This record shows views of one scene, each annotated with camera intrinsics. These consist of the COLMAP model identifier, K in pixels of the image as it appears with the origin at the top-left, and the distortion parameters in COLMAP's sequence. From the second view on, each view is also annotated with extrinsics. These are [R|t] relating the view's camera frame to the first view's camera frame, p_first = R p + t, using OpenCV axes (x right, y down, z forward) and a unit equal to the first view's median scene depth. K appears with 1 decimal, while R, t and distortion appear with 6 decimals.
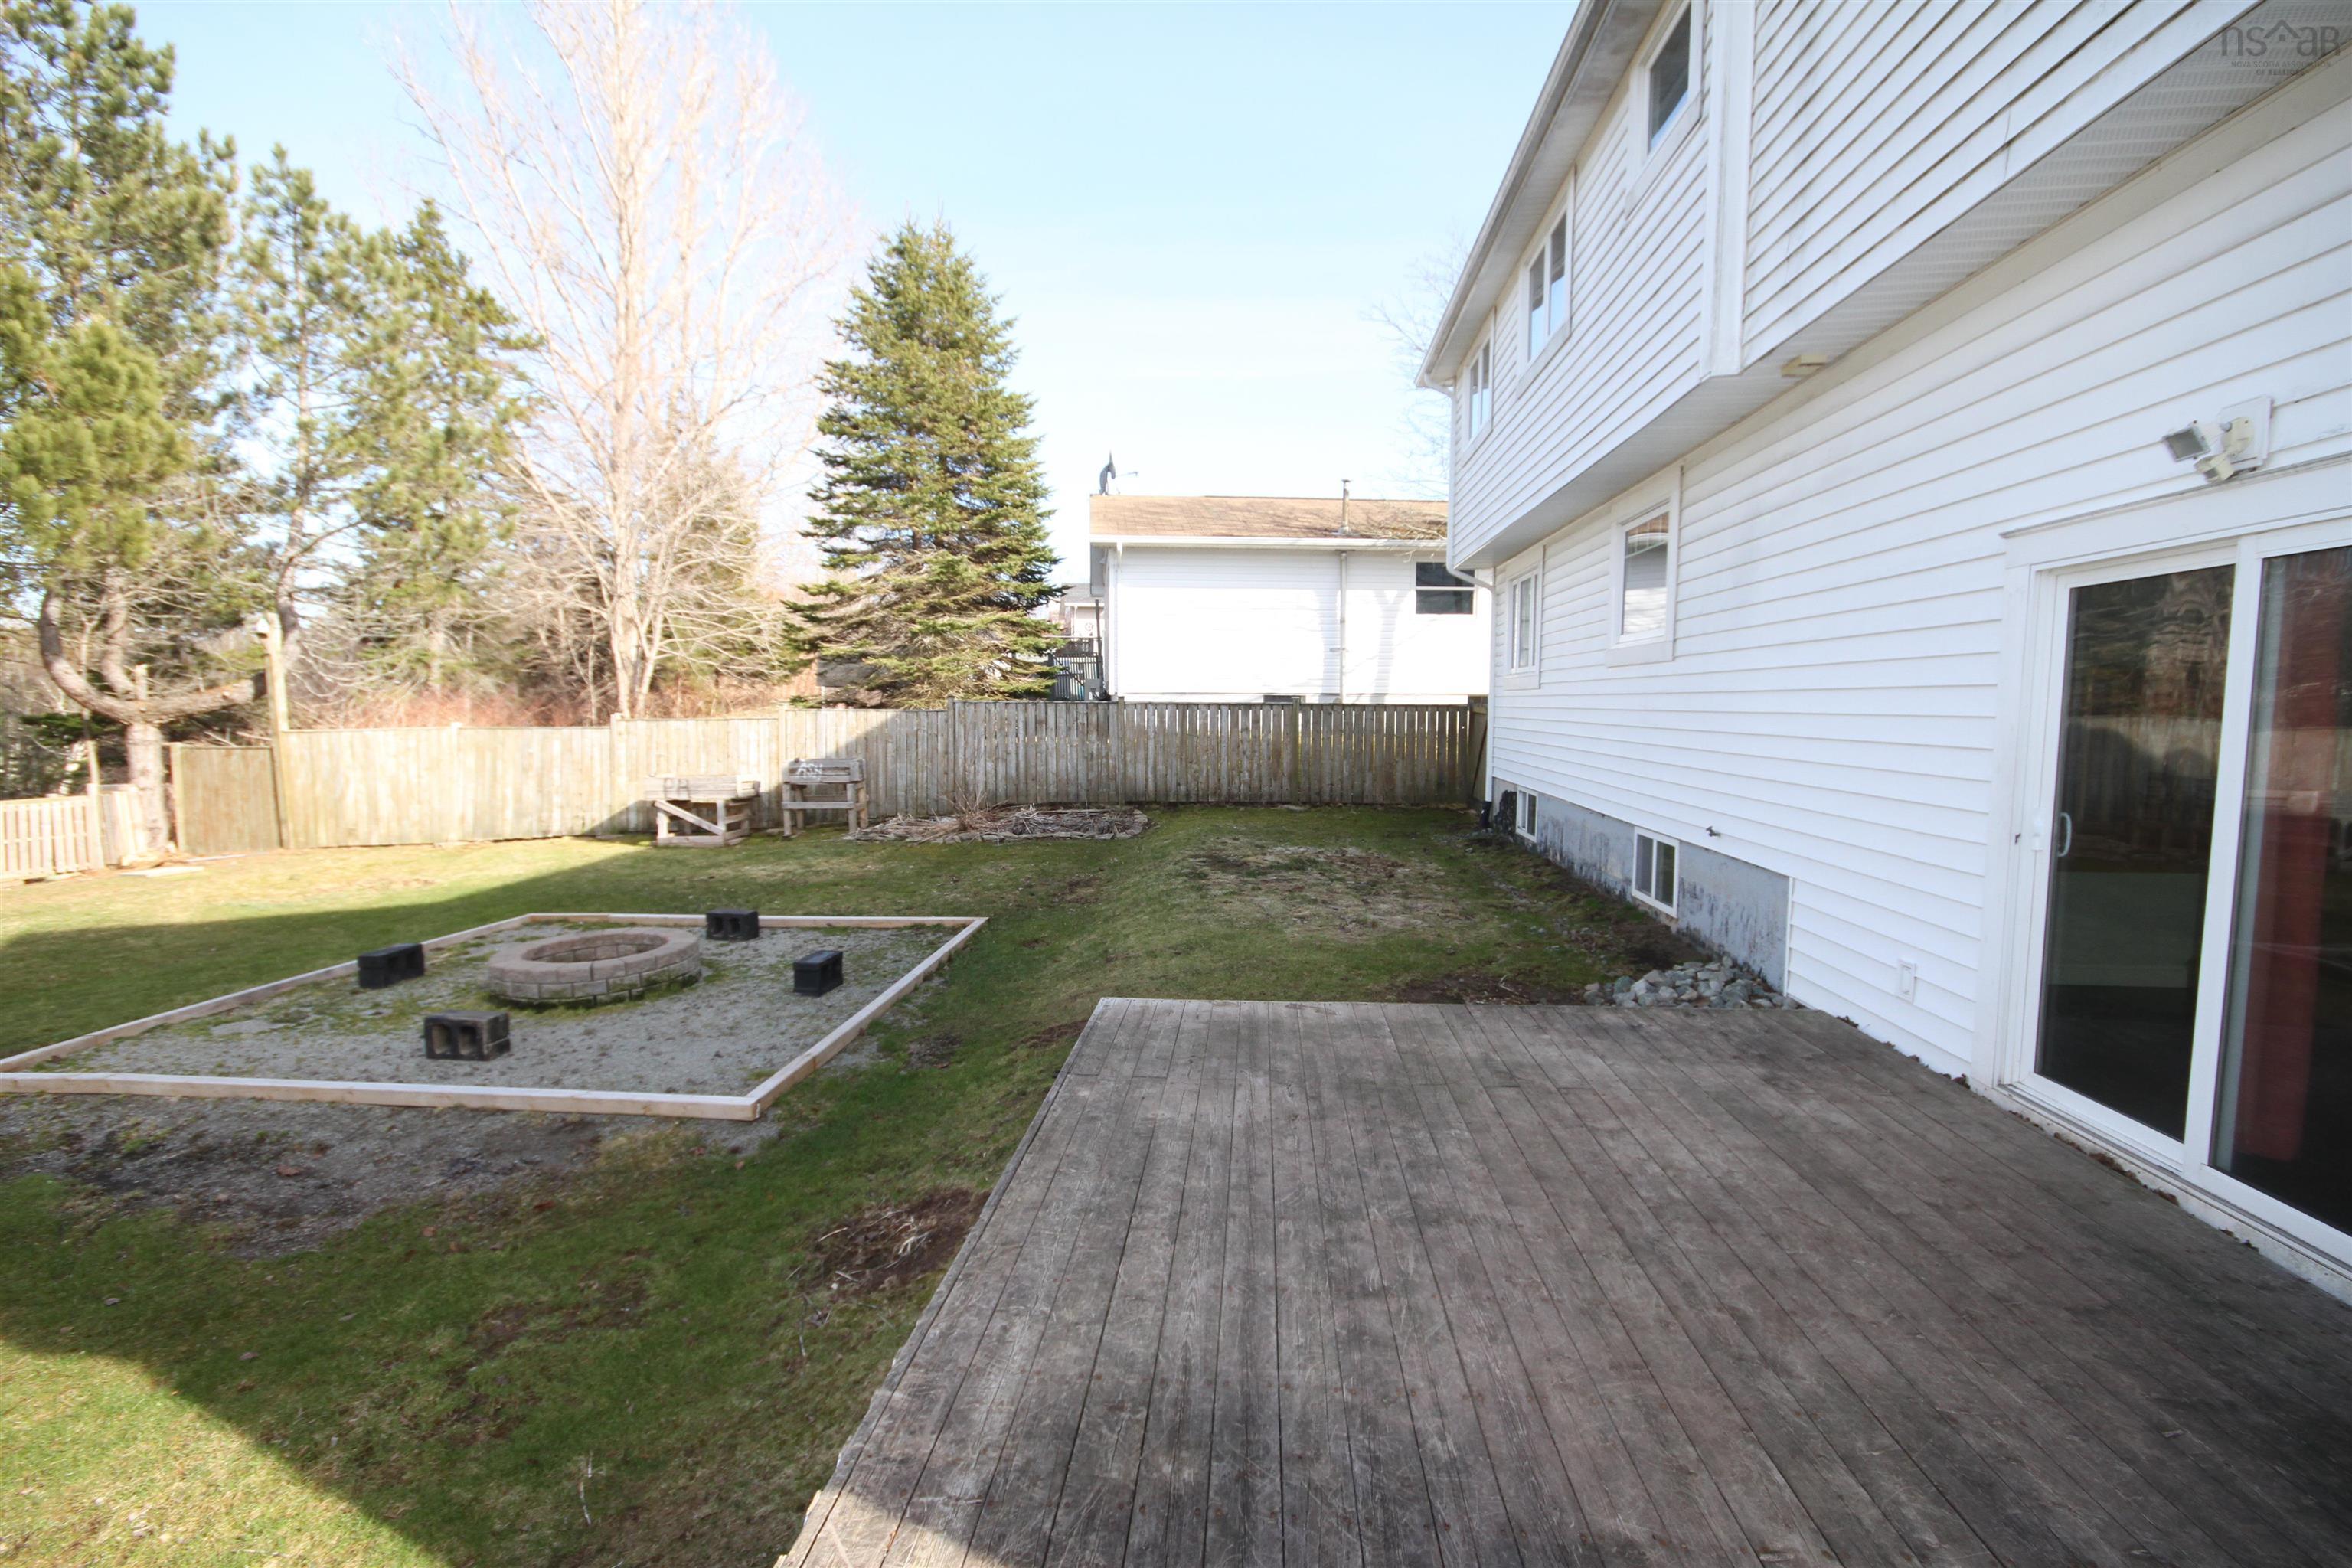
lens RADIAL K [[1087.2, 0, 1180.0], [0, 1087.2, 795.1], [0, 0, 1]] dist [0.000377, -0.004941]
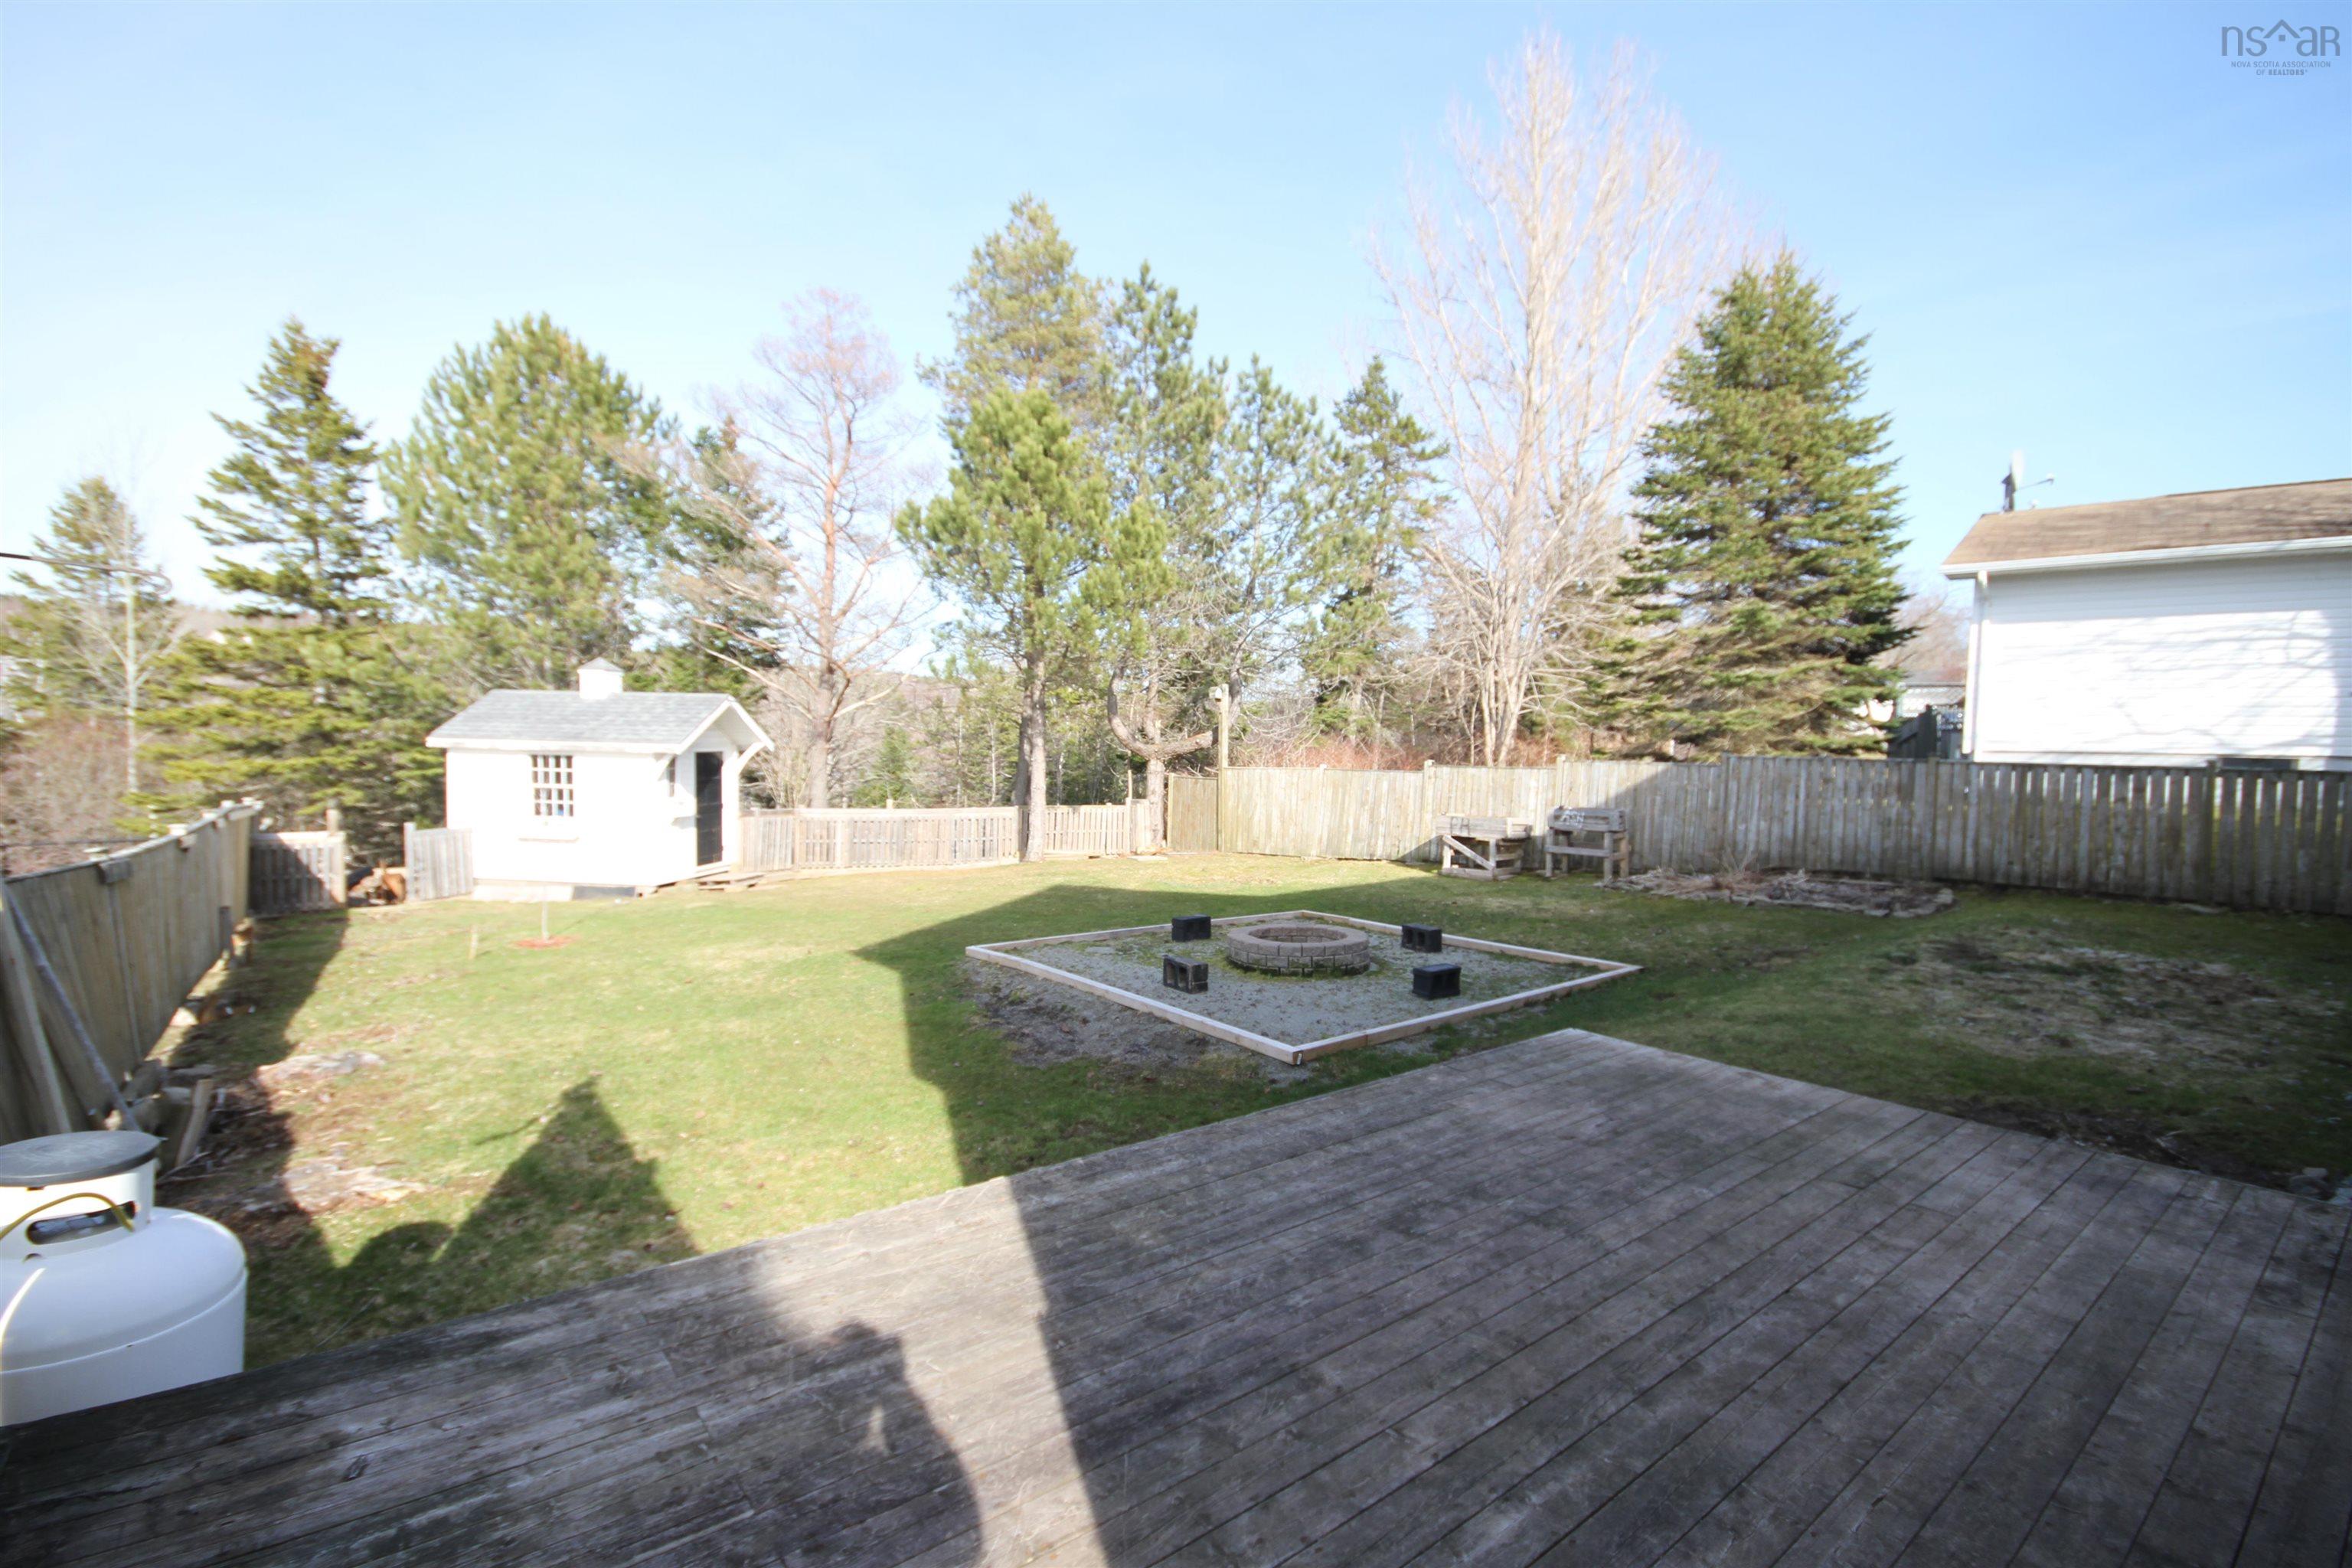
lens RADIAL K [[1087.2, 0, 1180.0], [0, 1087.2, 795.1], [0, 0, 1]] dist [0.000377, -0.004941]
pose [[0.688626, 0.045400, -0.723694, 0.159694], [-0.080895, 0.996618, -0.014454, 0.001572], [0.720590, 0.068497, 0.689970, -0.010695]]
